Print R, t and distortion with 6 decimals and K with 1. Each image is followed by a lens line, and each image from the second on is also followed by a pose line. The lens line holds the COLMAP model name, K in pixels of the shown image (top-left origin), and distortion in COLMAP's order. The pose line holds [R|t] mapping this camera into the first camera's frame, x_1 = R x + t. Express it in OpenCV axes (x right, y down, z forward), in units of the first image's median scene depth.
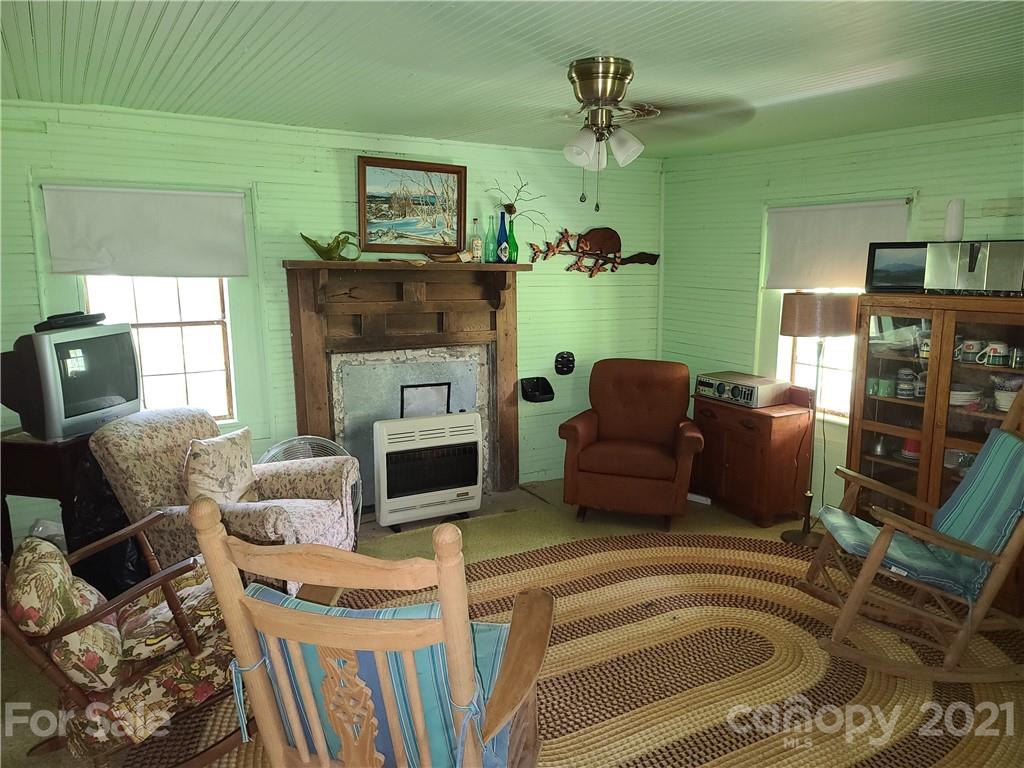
lens RADIAL K [[748.8, 0, 512.8], [0, 748.8, 387.7], [0, 0, 1]] dist [0.066655, -0.035038]
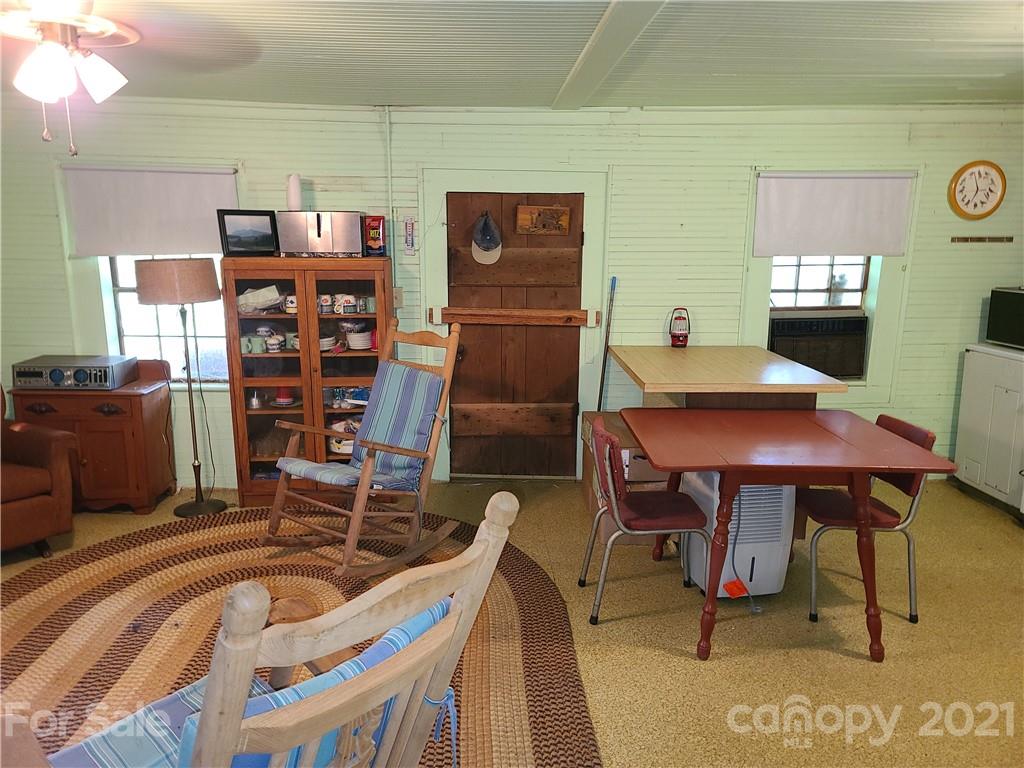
lens RADIAL K [[748.8, 0, 513.4], [0, 748.8, 381.7], [0, 0, 1]] dist [0.066655, -0.035038]
pose [[0.465120, -0.182930, 0.866141, -0.280637], [0.145644, 0.980897, 0.128955, -0.034142], [-0.873185, 0.066169, 0.482877, 0.162622]]
